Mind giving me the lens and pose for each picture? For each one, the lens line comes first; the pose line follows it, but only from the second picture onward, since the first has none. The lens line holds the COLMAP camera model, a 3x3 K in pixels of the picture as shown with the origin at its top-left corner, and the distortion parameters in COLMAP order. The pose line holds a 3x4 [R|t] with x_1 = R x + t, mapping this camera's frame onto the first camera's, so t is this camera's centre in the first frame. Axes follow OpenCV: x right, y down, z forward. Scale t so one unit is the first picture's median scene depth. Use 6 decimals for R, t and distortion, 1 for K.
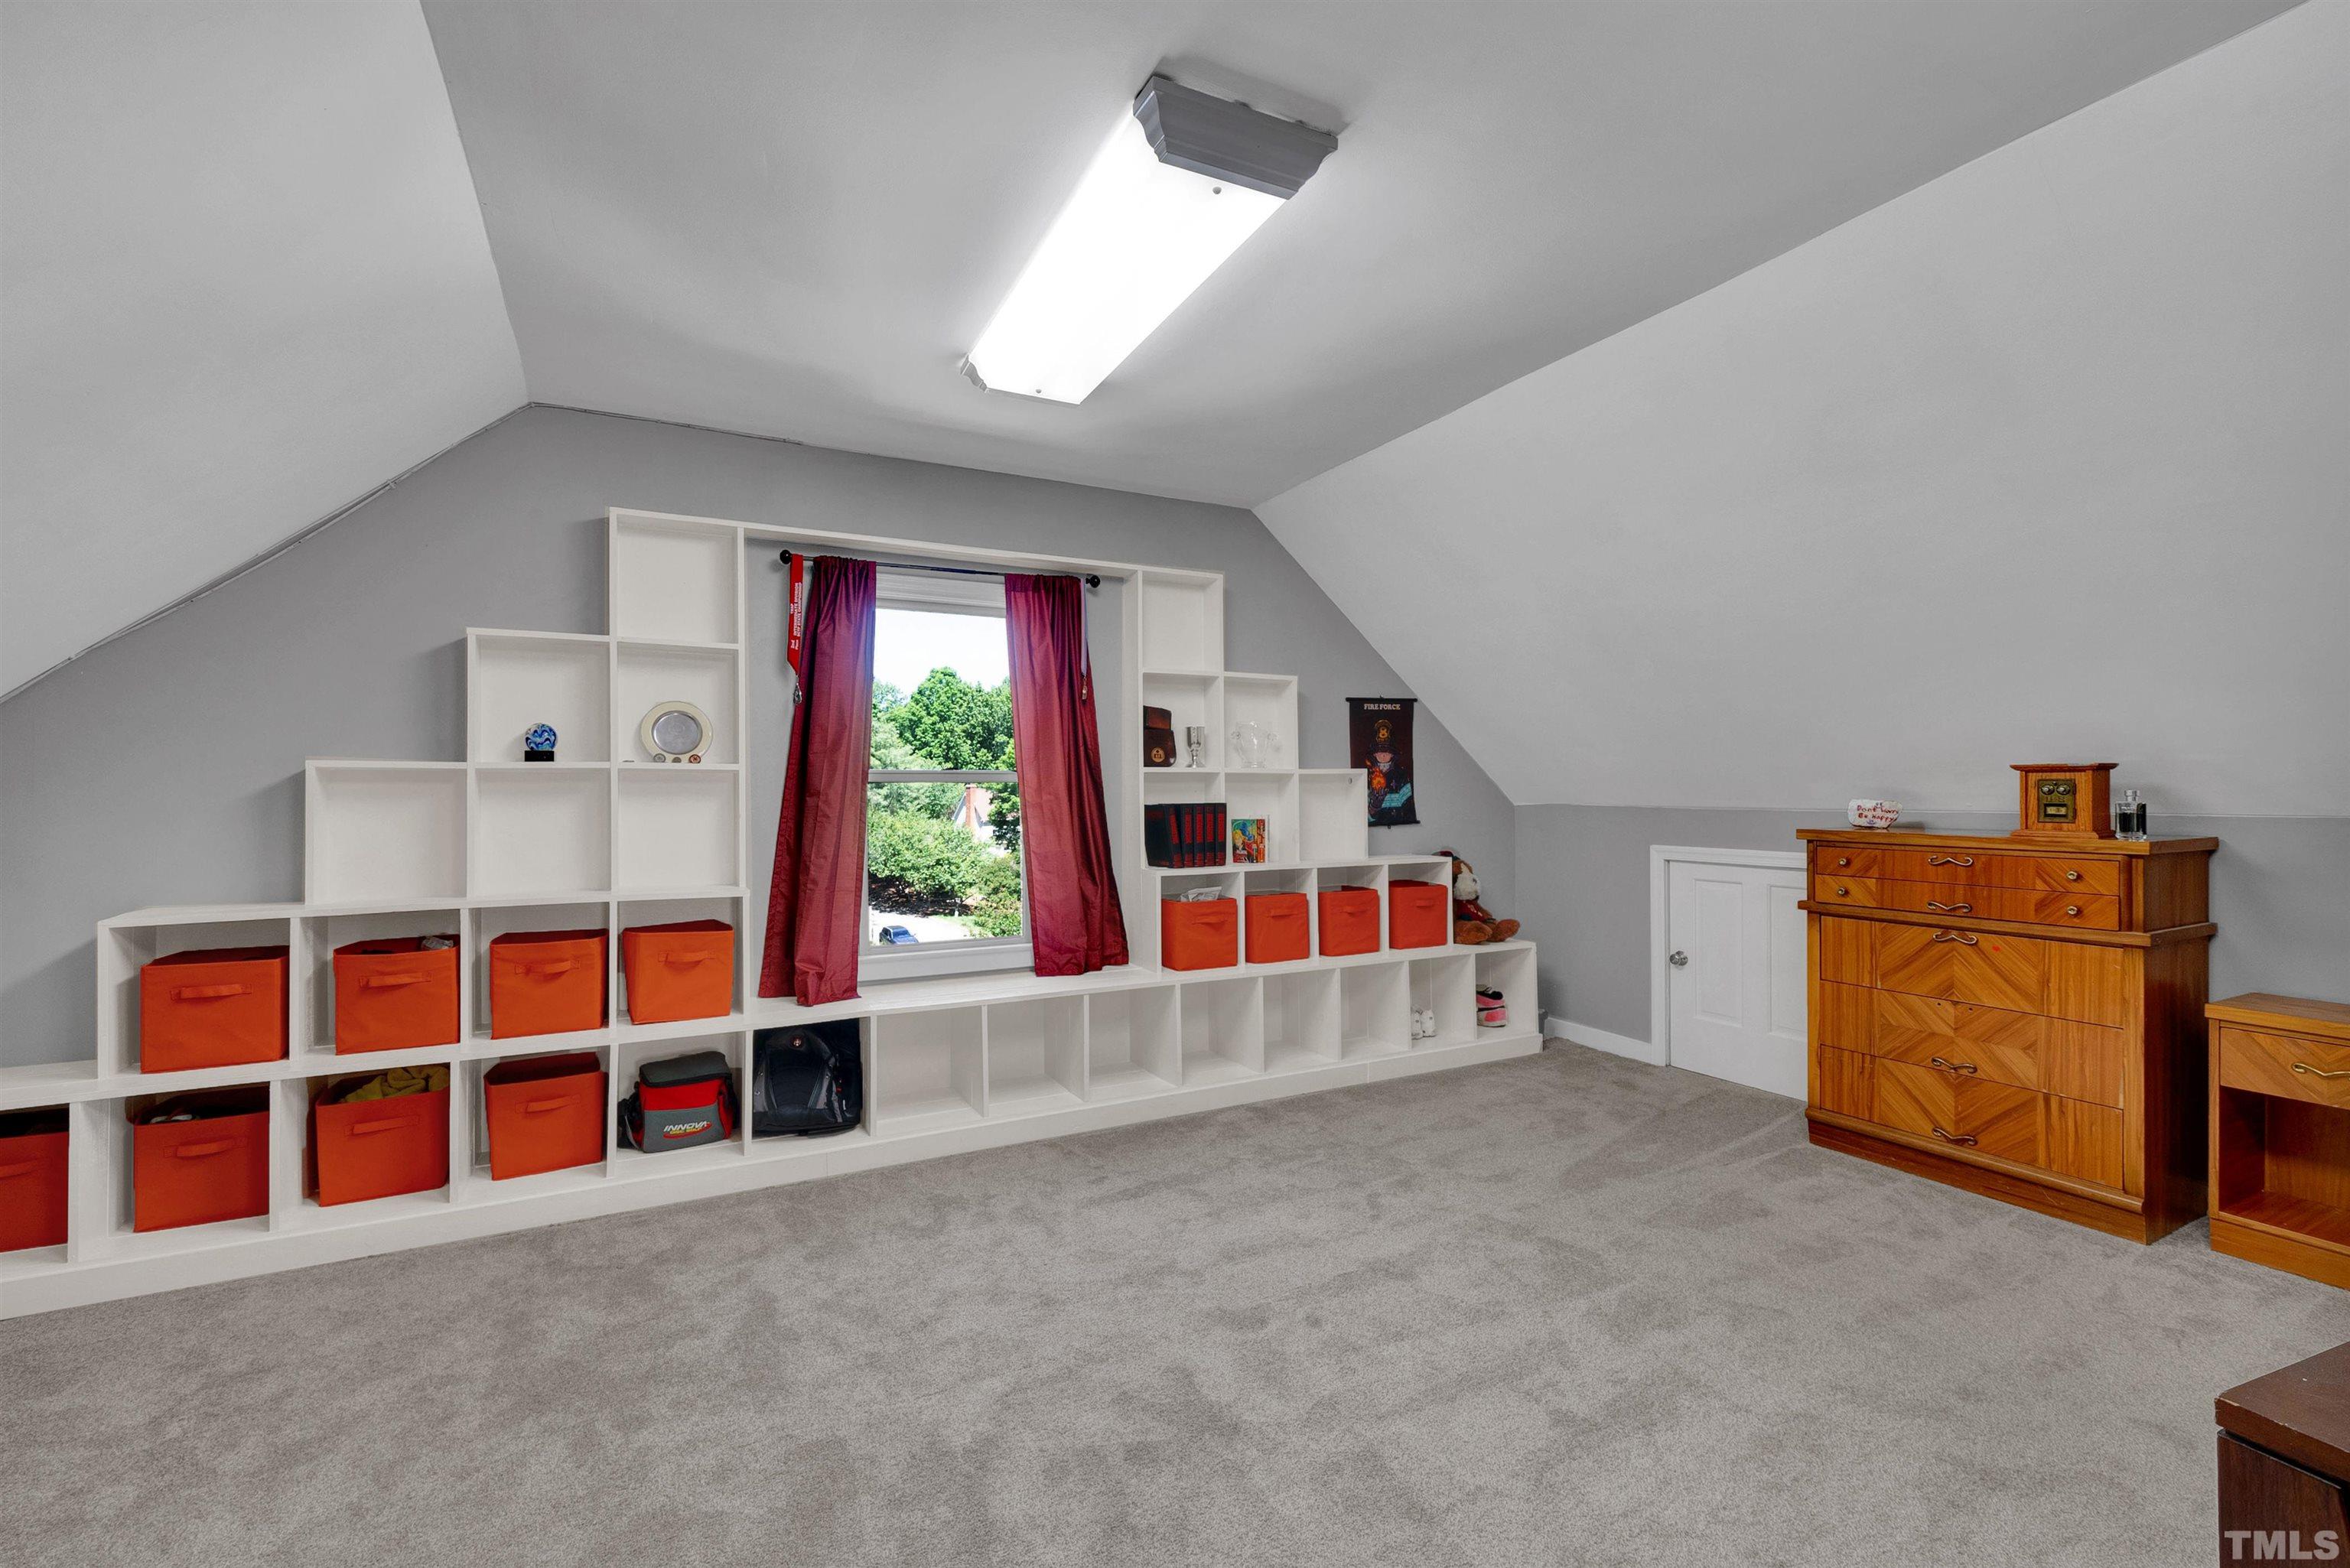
lens RADIAL K [[981.3, 0, 1161.7], [0, 981.3, 789.7], [0, 0, 1]] dist [-0.003547, 0.000328]
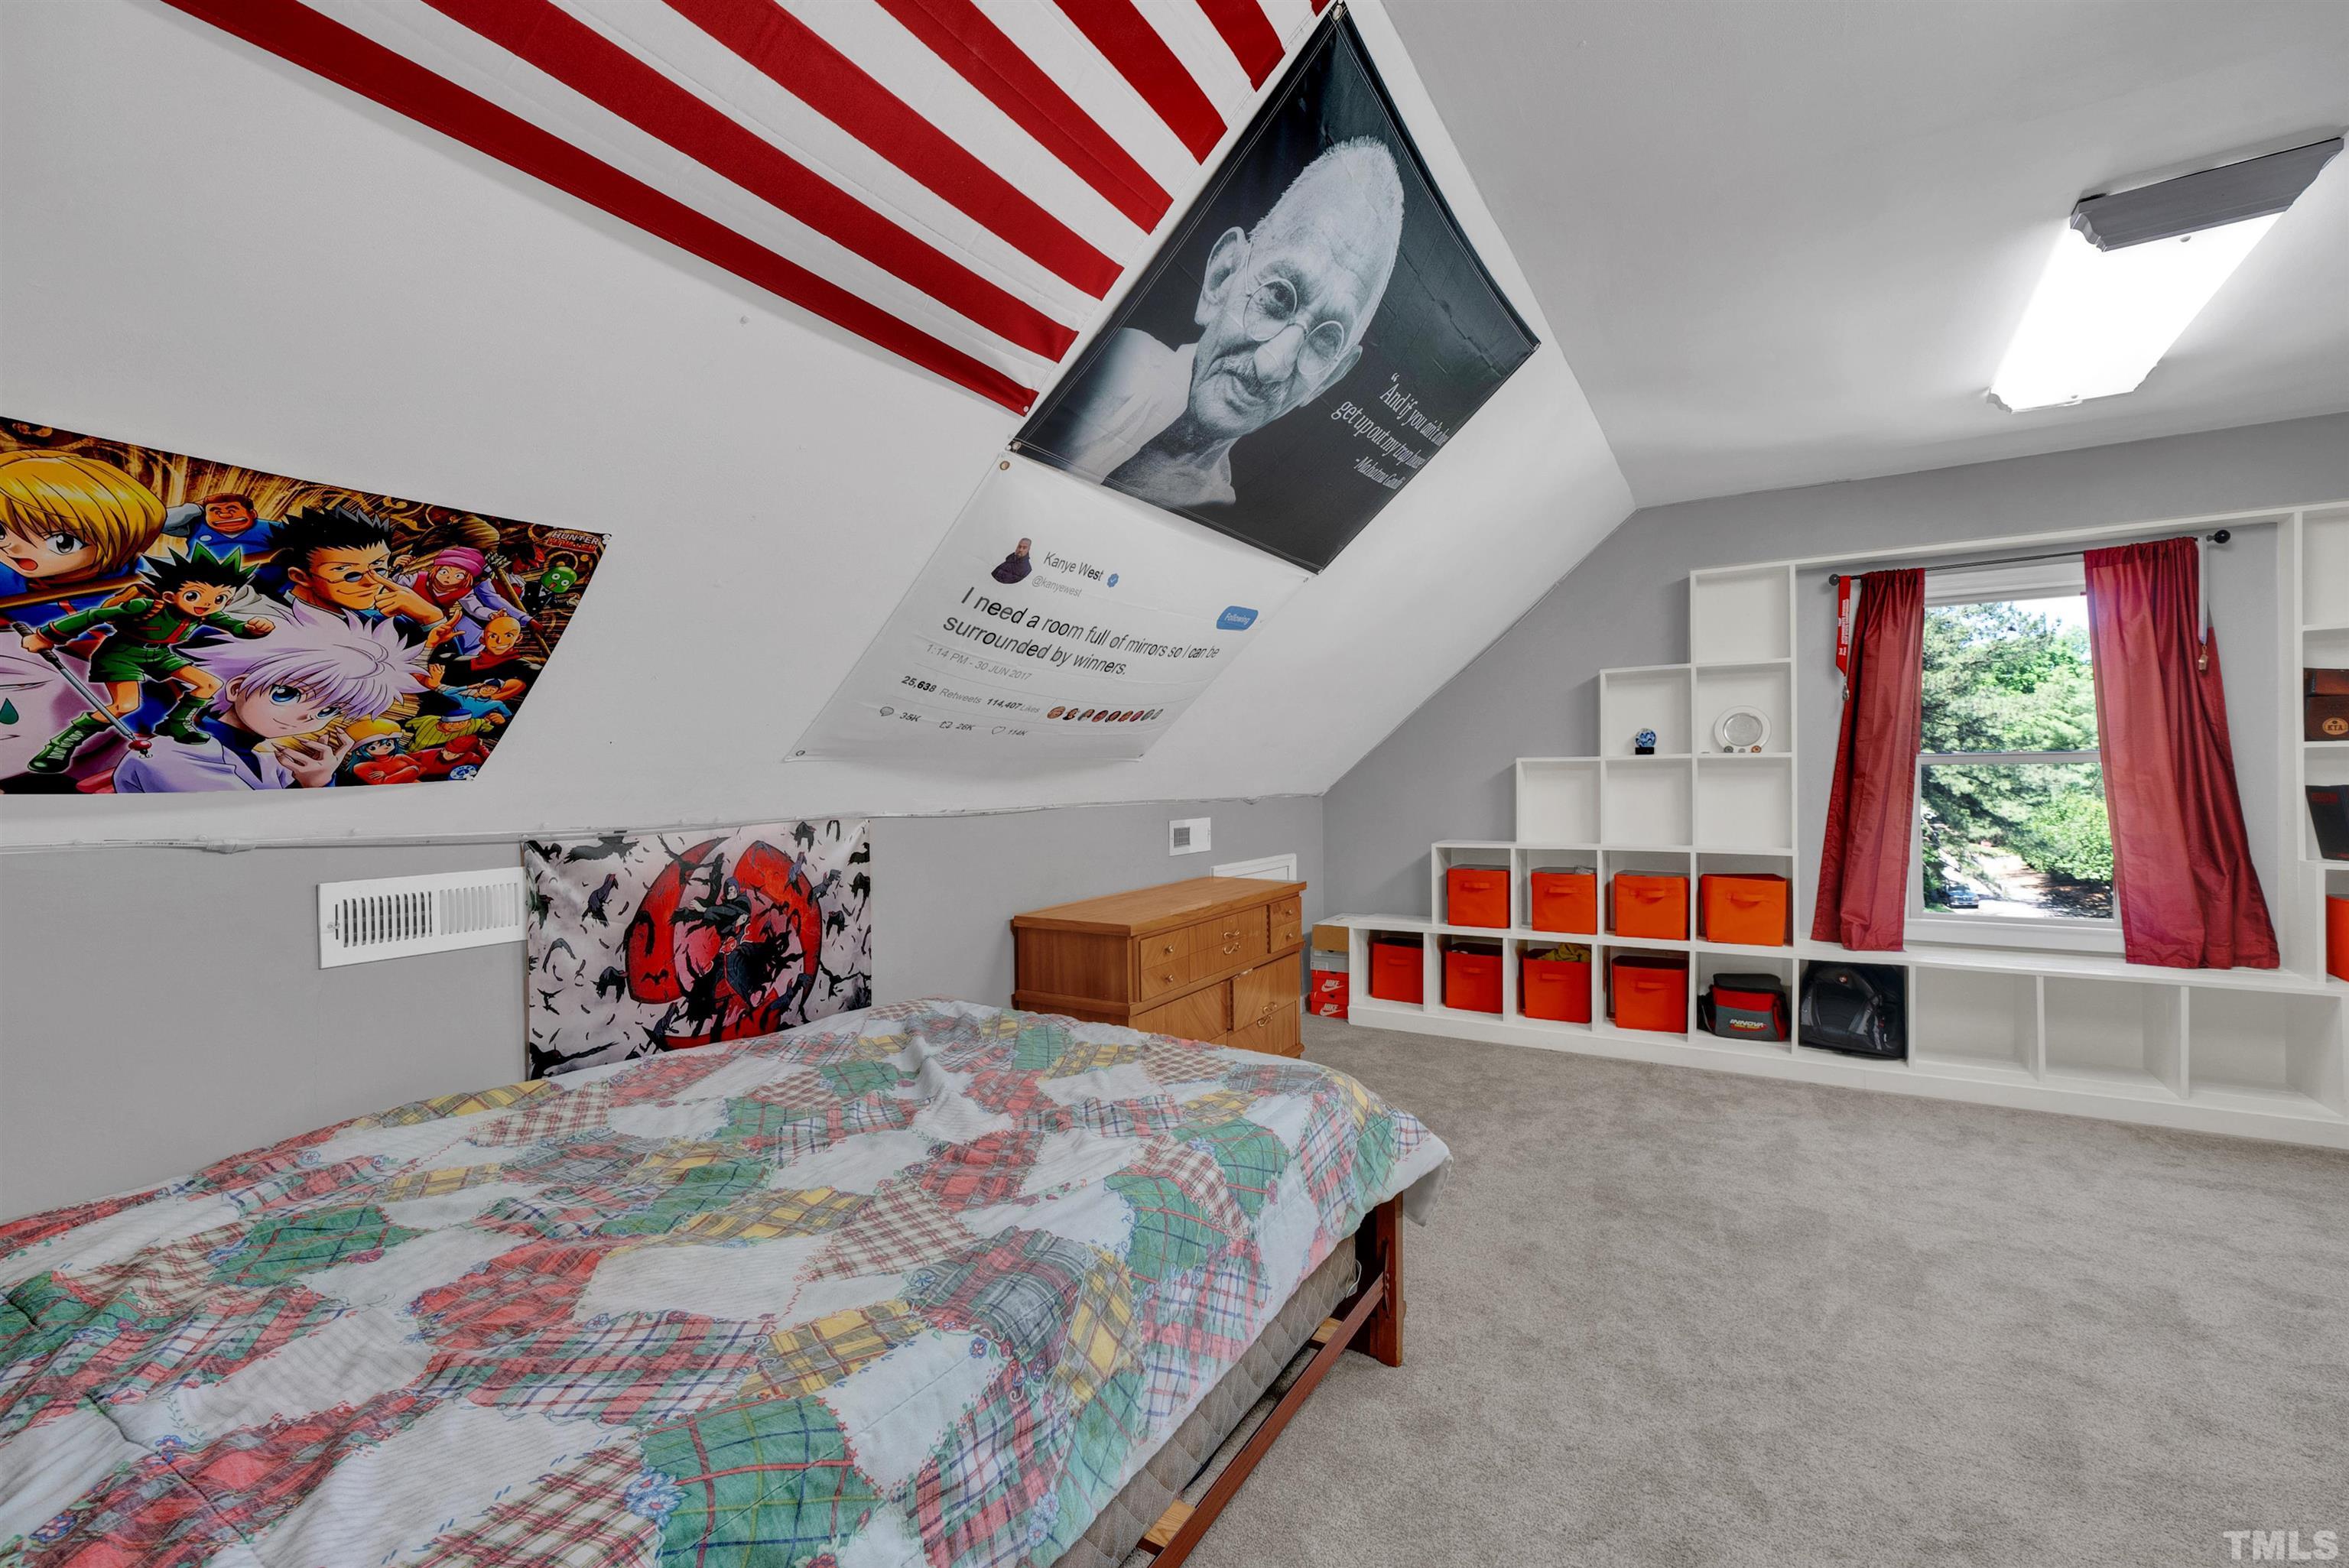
lens RADIAL K [[980.8, 0, 1169.5], [0, 980.8, 787.4], [0, 0, 1]] dist [-0.003547, 0.000328]
pose [[0.510219, 0.004559, -0.860032, 0.264113], [0.011213, 0.999866, 0.011952, -0.005182], [0.859971, -0.015741, 0.510099, -0.360446]]
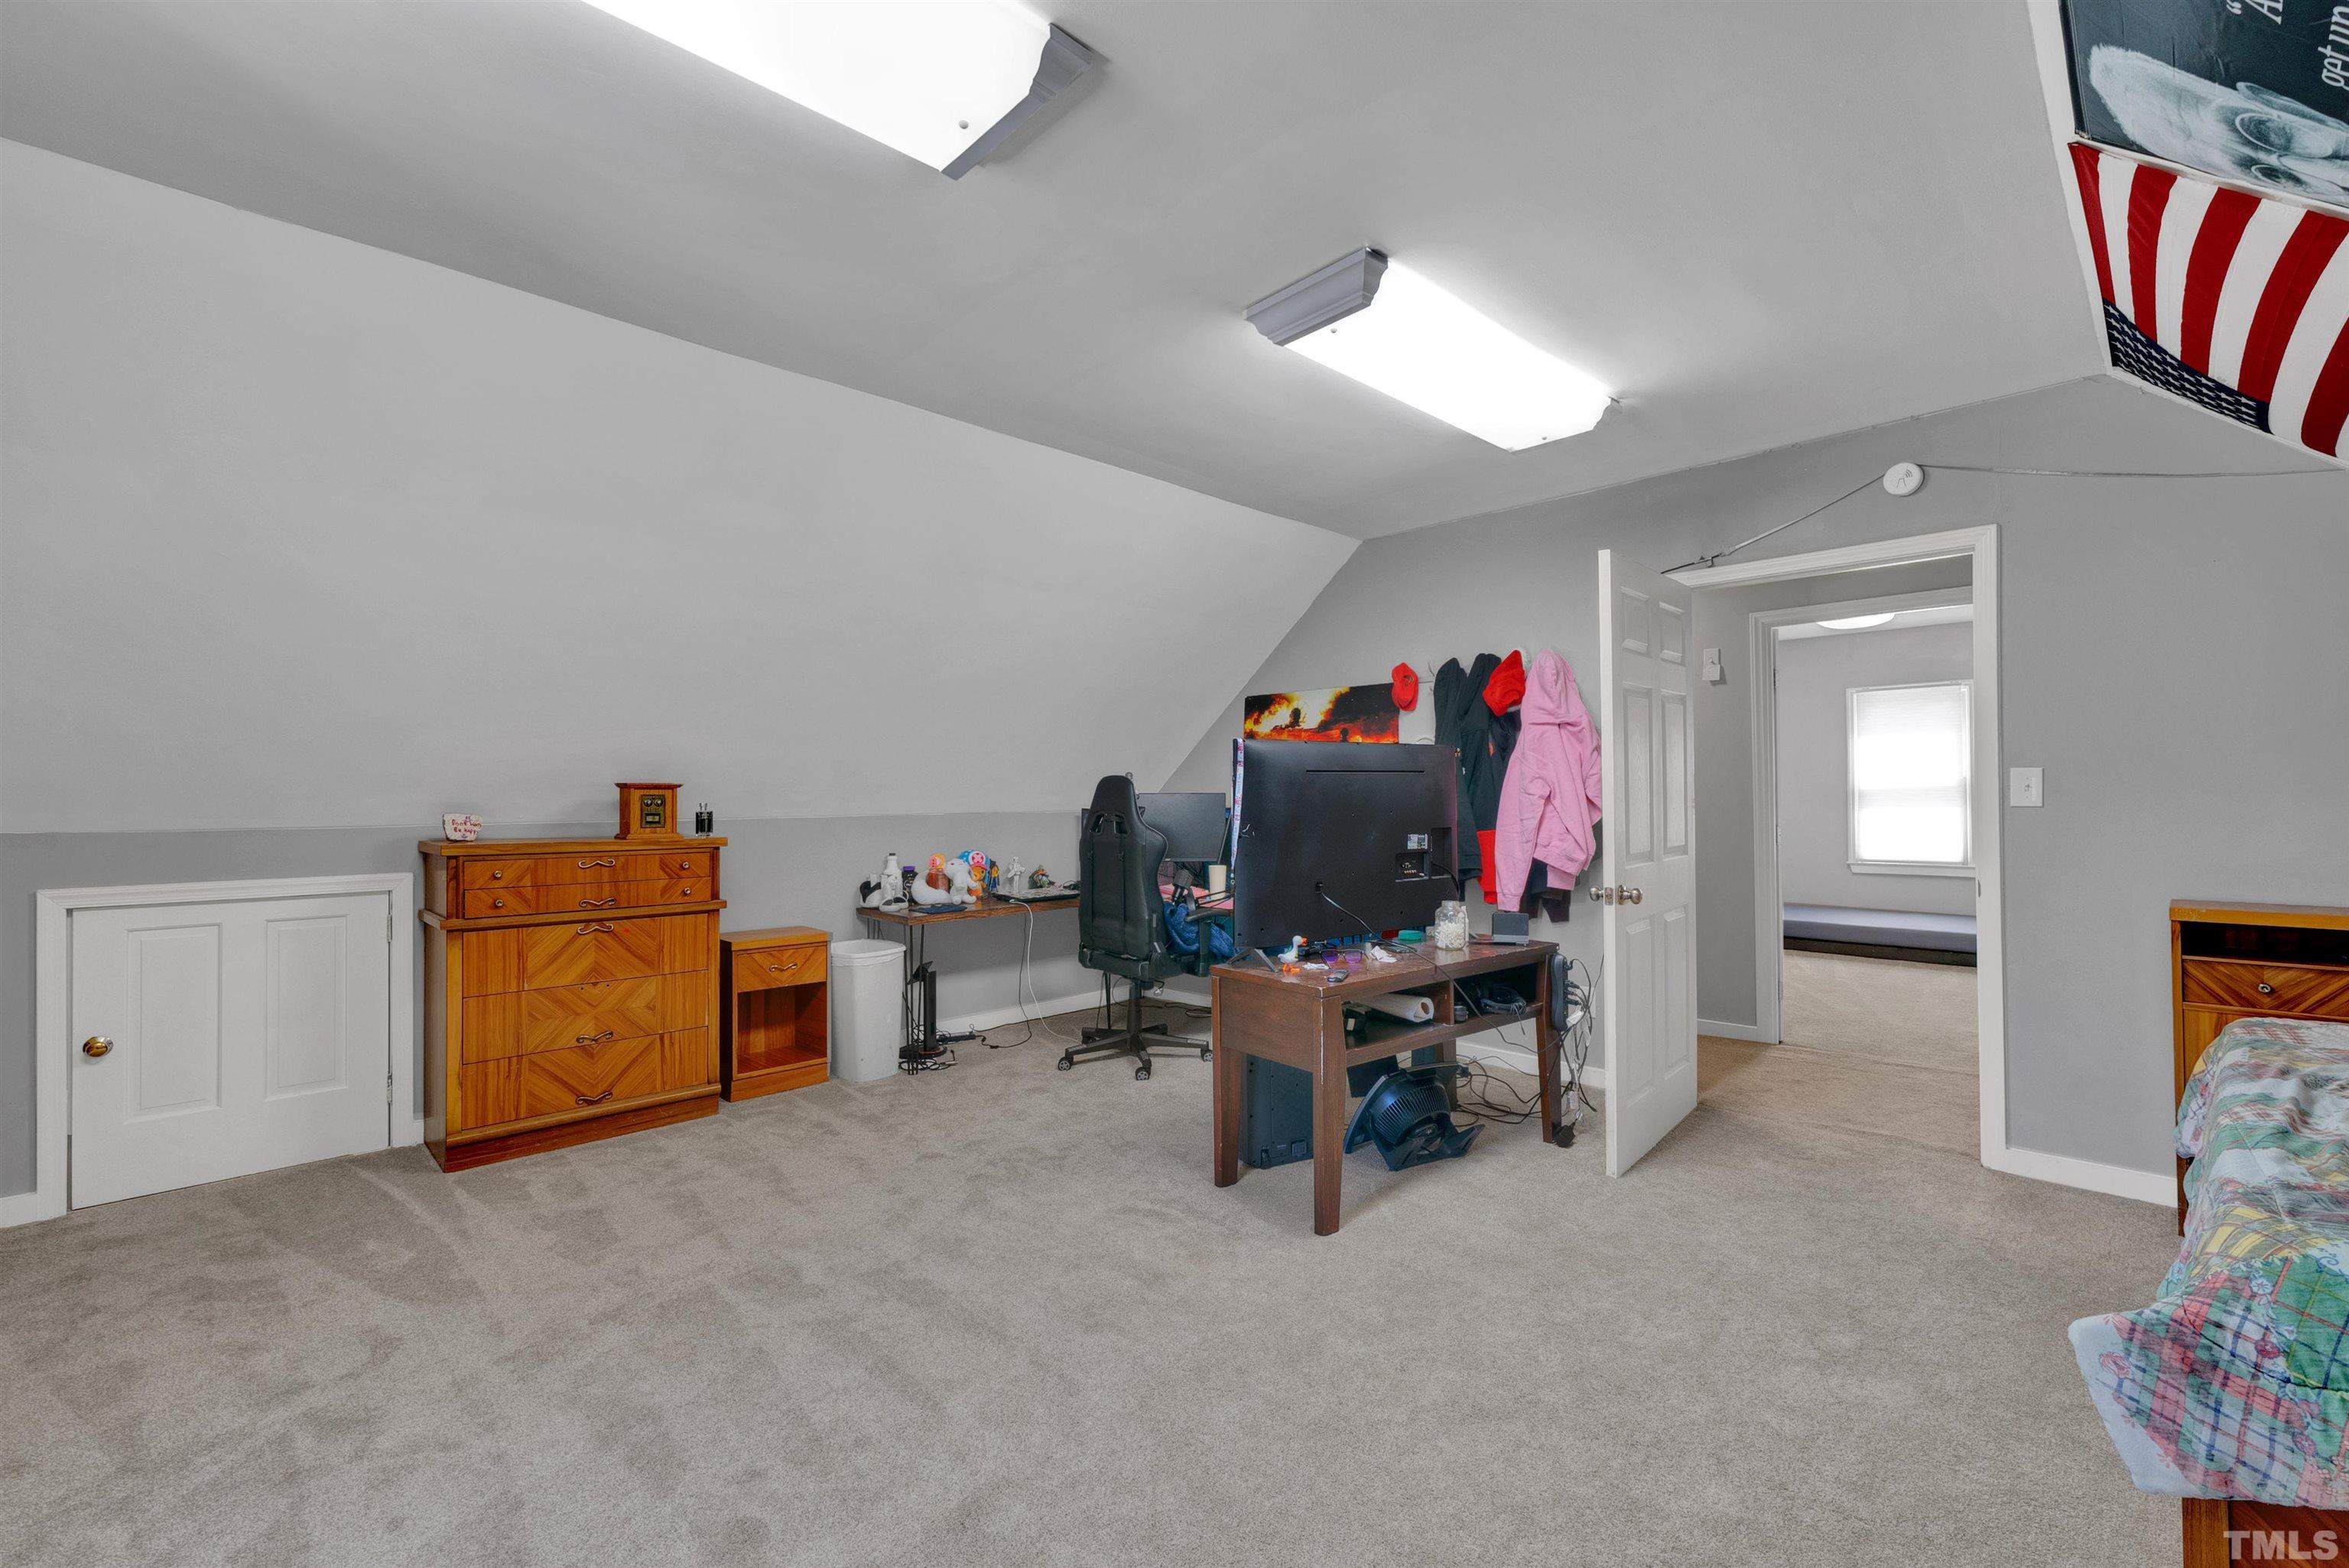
lens RADIAL K [[980.8, 0, 1170.4], [0, 980.8, 792.7], [0, 0, 1]] dist [-0.003547, 0.000328]
pose [[-0.285147, 0.010437, 0.958427, -0.508377], [0.007931, 0.999932, -0.008530, 0.003114], [-0.958451, 0.005169, -0.285210, 0.655647]]
